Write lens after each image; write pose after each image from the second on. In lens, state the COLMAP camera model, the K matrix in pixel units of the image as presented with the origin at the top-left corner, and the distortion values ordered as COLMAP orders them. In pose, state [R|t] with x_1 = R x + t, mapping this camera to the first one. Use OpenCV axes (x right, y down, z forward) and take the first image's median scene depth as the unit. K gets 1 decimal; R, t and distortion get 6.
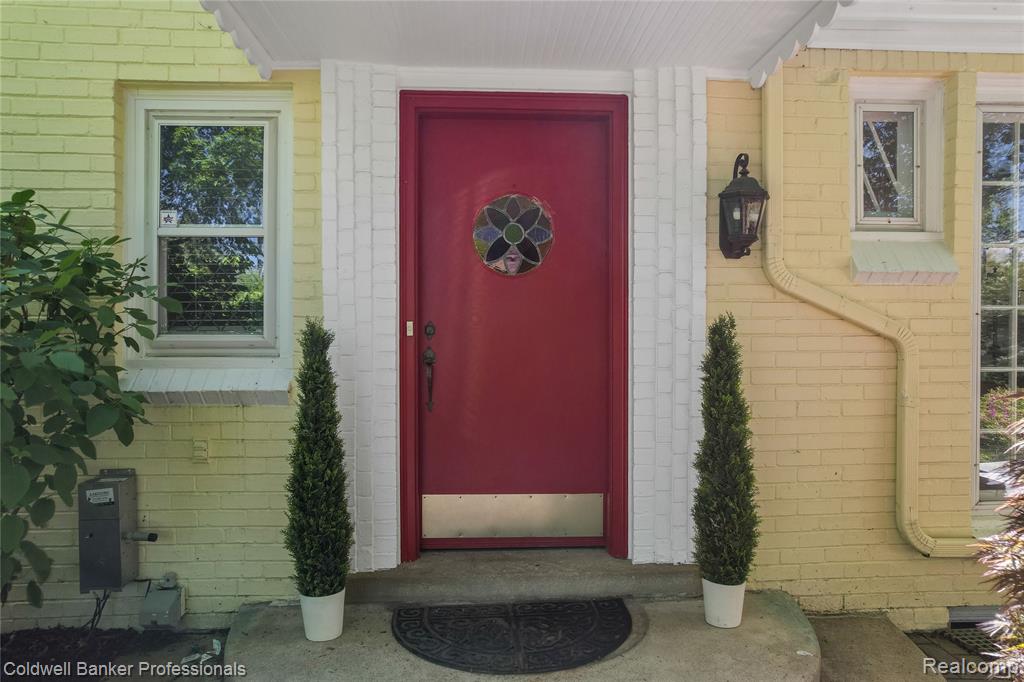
lens RADIAL K [[663.1, 0, 516.9], [0, 663.1, 336.6], [0, 0, 1]] dist [-0.043492, 0.004322]
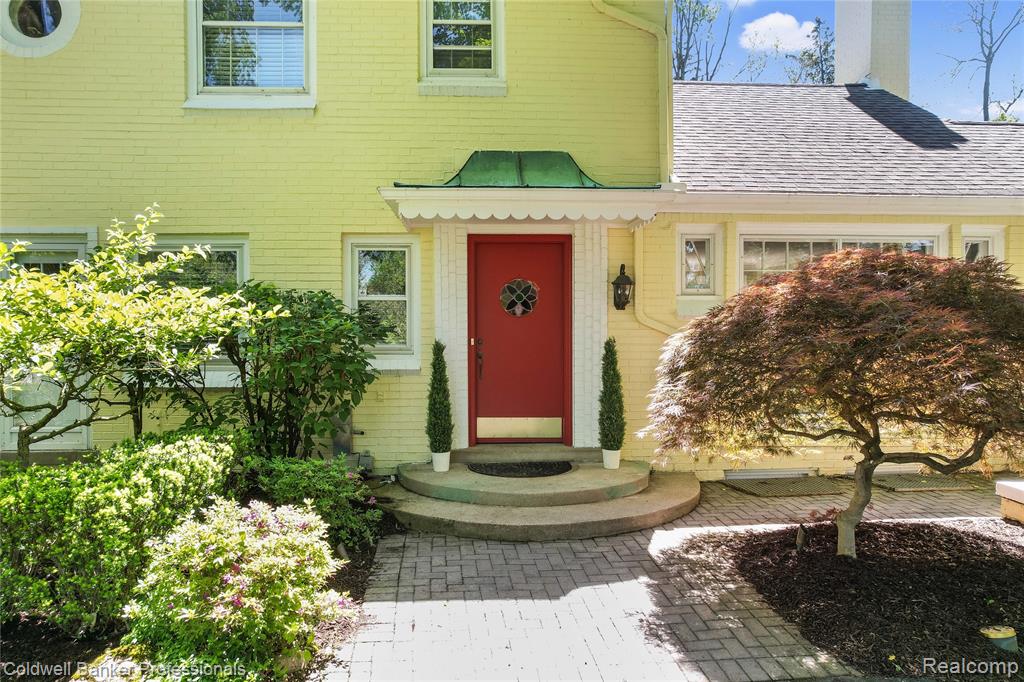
lens RADIAL K [[652.8, 0, 428.6], [0, 652.8, 343.3], [0, 0, 1]] dist [-0.002486, -0.073963]
pose [[0.993568, -0.003548, -0.113186, -0.062285], [0.006327, 0.999687, 0.024203, -0.062651], [0.113064, -0.024763, 0.993279, -1.235818]]
